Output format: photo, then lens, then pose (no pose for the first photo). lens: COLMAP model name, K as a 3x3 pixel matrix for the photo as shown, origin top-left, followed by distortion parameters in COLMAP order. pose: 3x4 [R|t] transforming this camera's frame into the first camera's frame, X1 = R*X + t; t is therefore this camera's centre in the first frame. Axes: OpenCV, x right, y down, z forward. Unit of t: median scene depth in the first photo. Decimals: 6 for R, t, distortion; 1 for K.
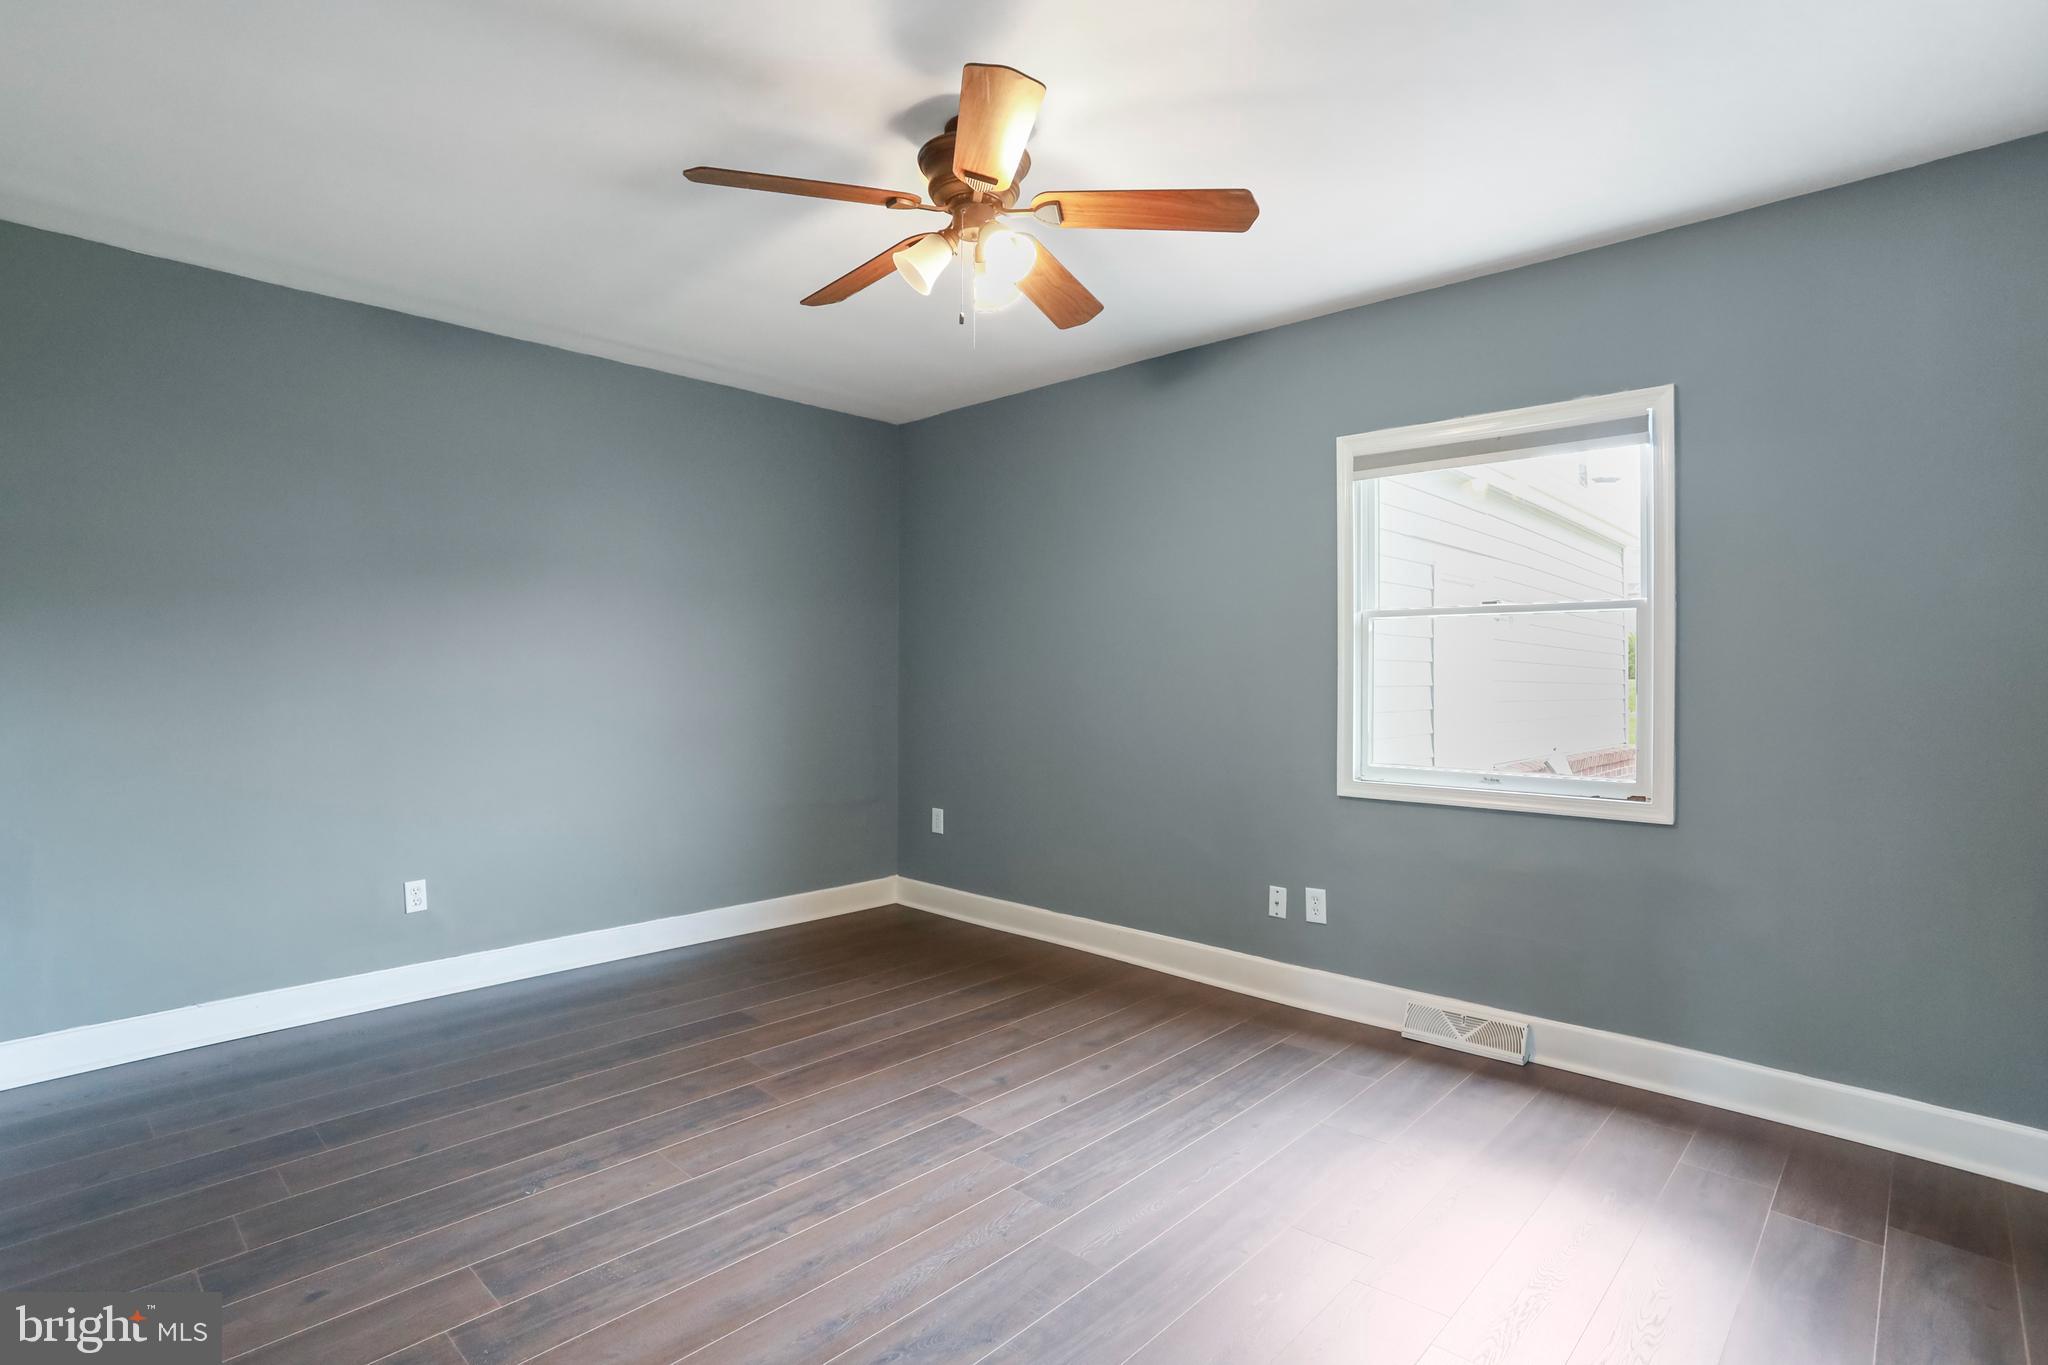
lens RADIAL K [[1000.0, 0, 1023.9], [0, 1000.0, 643.9], [0, 0, 1]] dist [-0.059921, 0.035097]
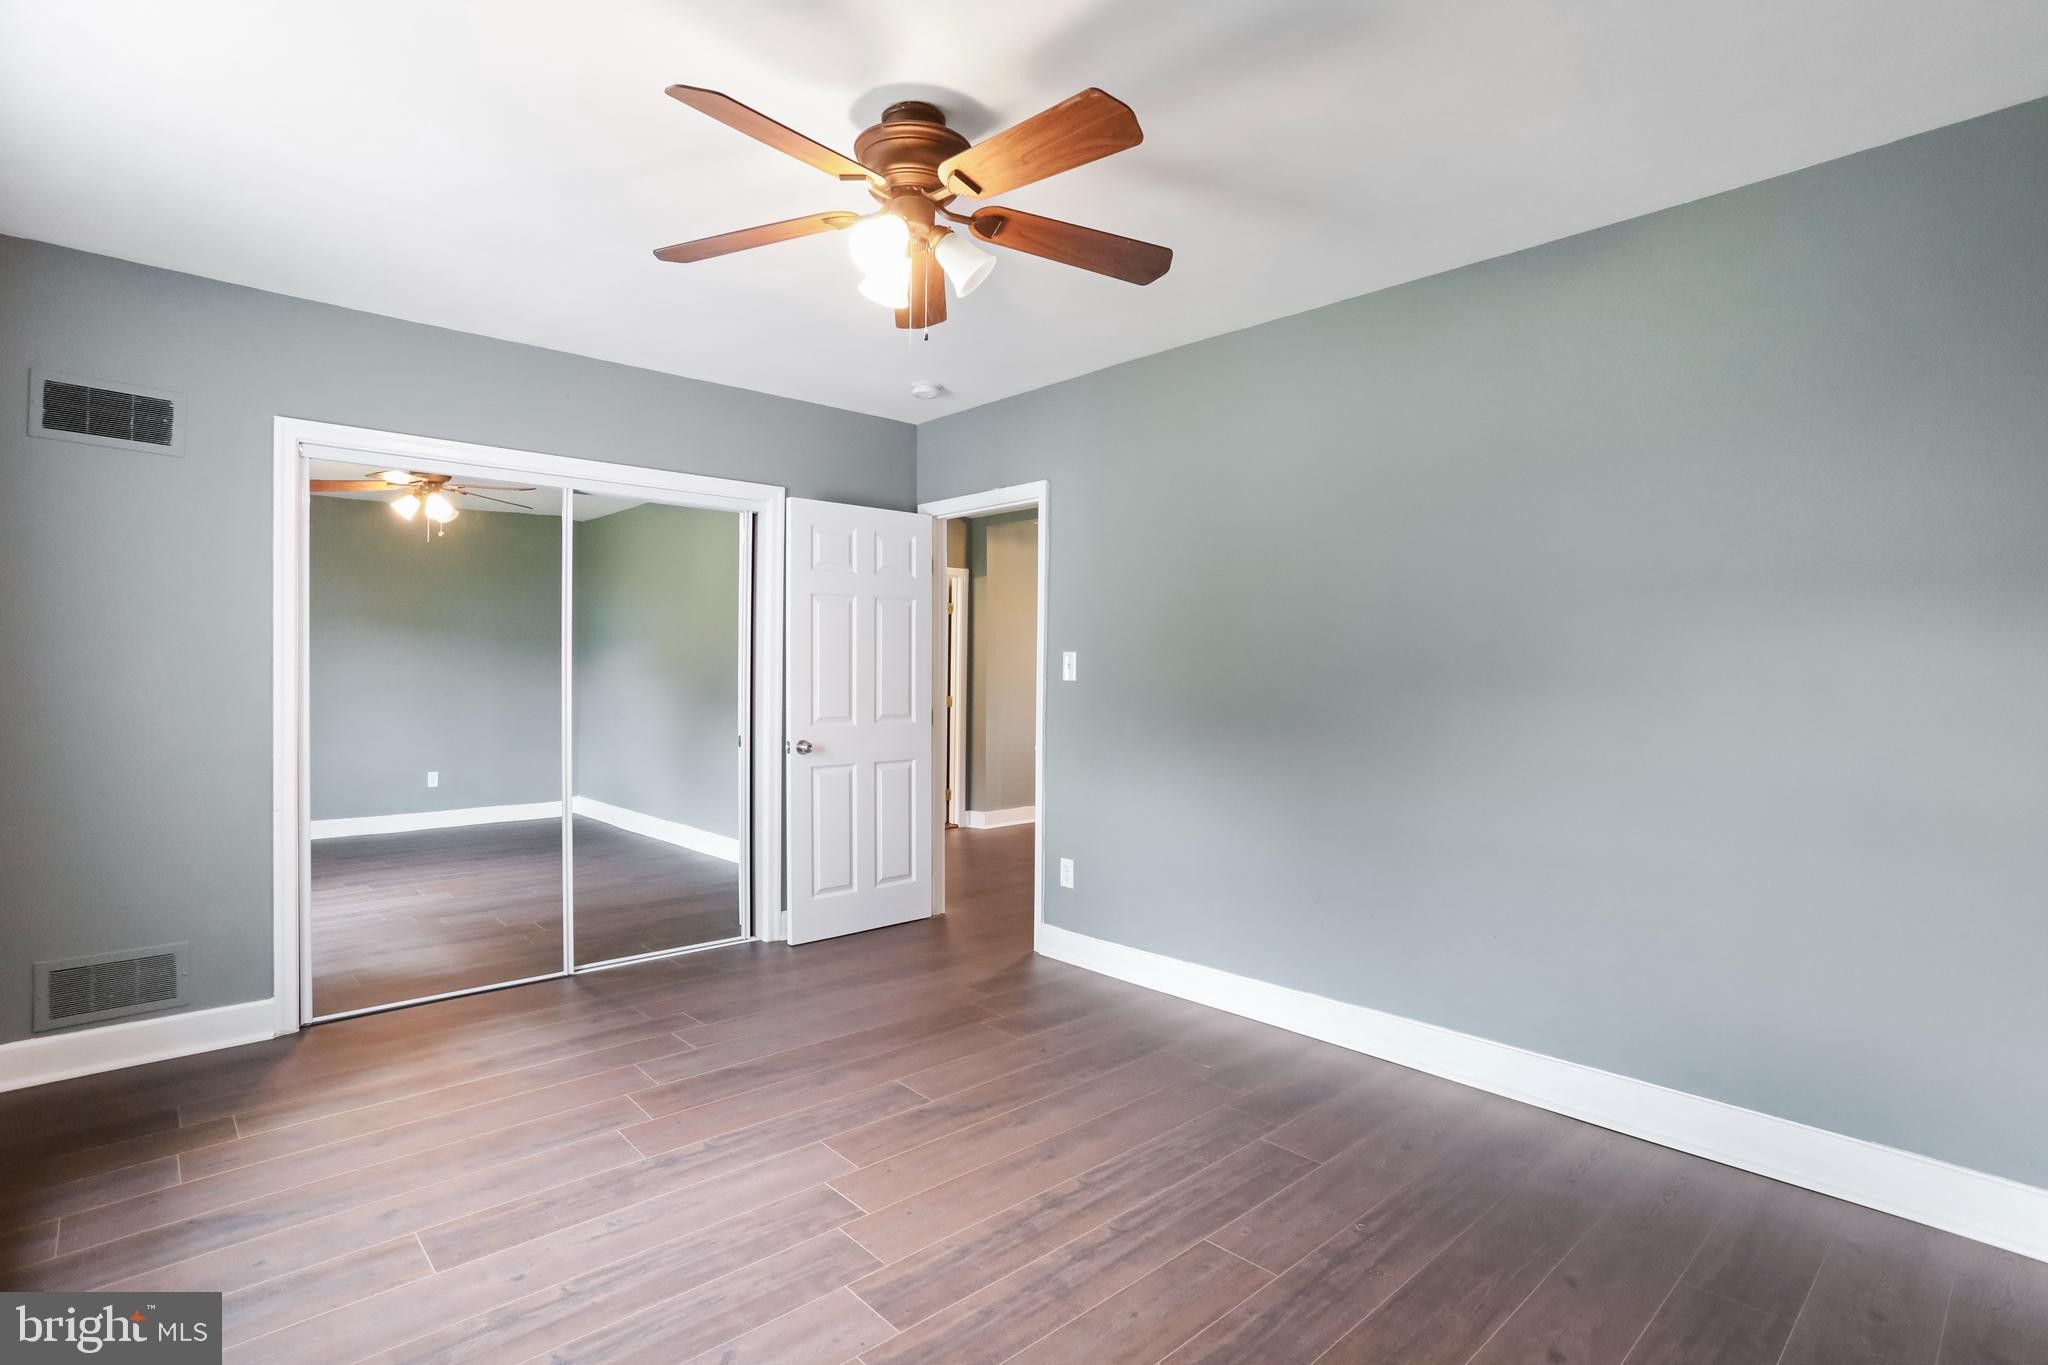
lens RADIAL K [[1003.5, 0, 1031.8], [0, 1003.5, 674.9], [0, 0, 1]] dist [-0.059451, 0.027492]
pose [[-0.997995, -0.007968, 0.062793, -0.188763], [-0.009683, 0.999587, -0.027062, 0.036012], [-0.062551, -0.027616, -0.997660, 1.598142]]
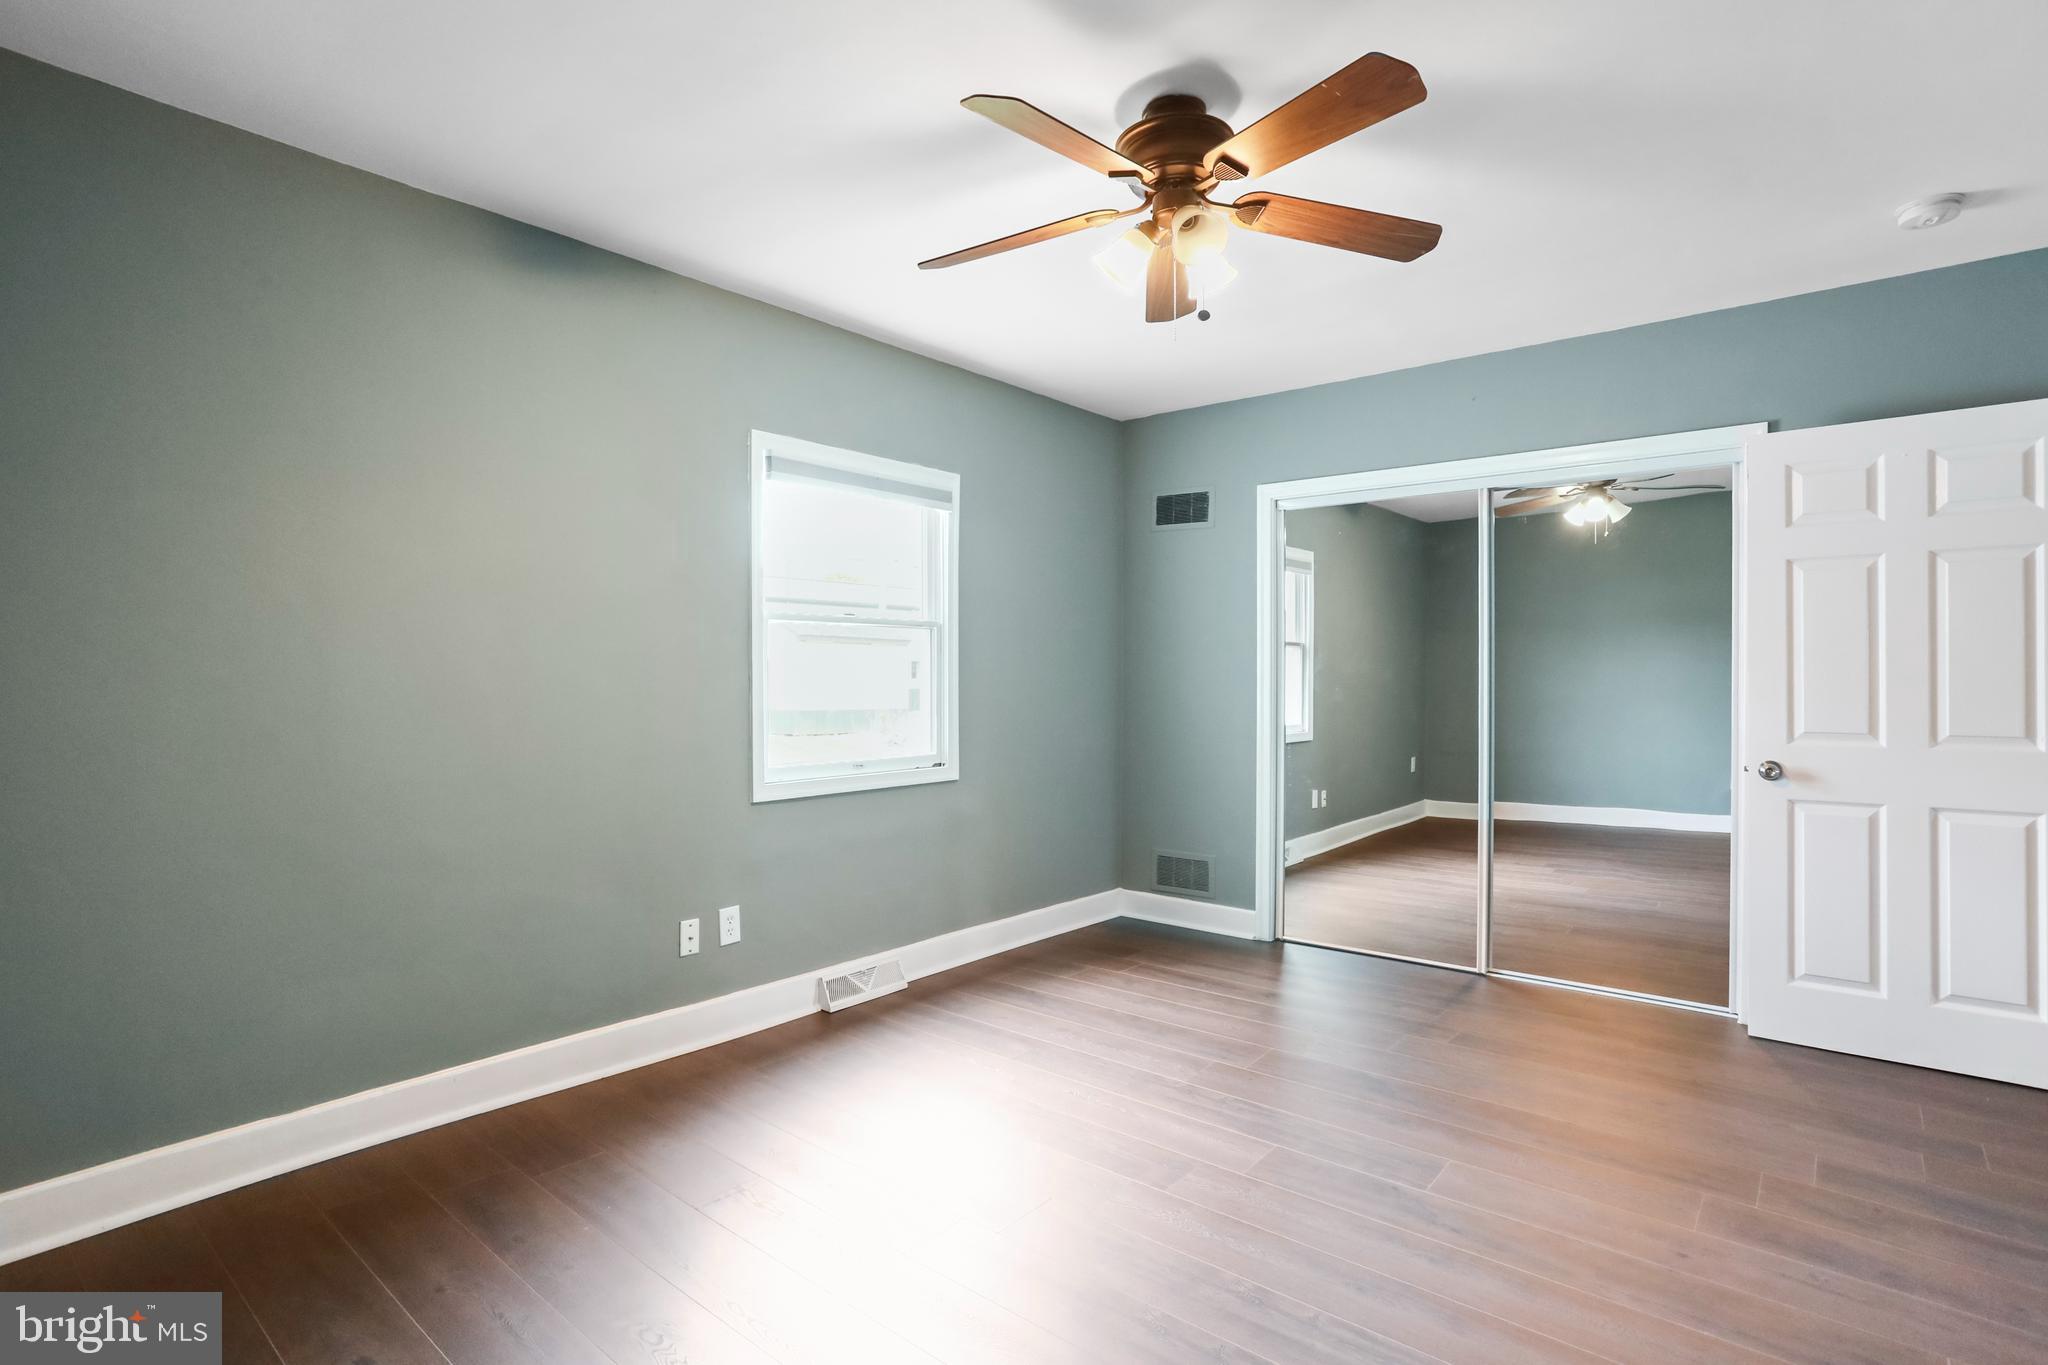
lens RADIAL K [[1016.6, 0, 1016.1], [0, 1016.6, 662.7], [0, 0, 1]] dist [-0.041112, 0.027561]
pose [[-0.057017, 0.010547, 0.998317, -0.834704], [-0.030227, 0.999468, -0.012286, 0.026856], [-0.997916, -0.030877, -0.056668, 0.990348]]
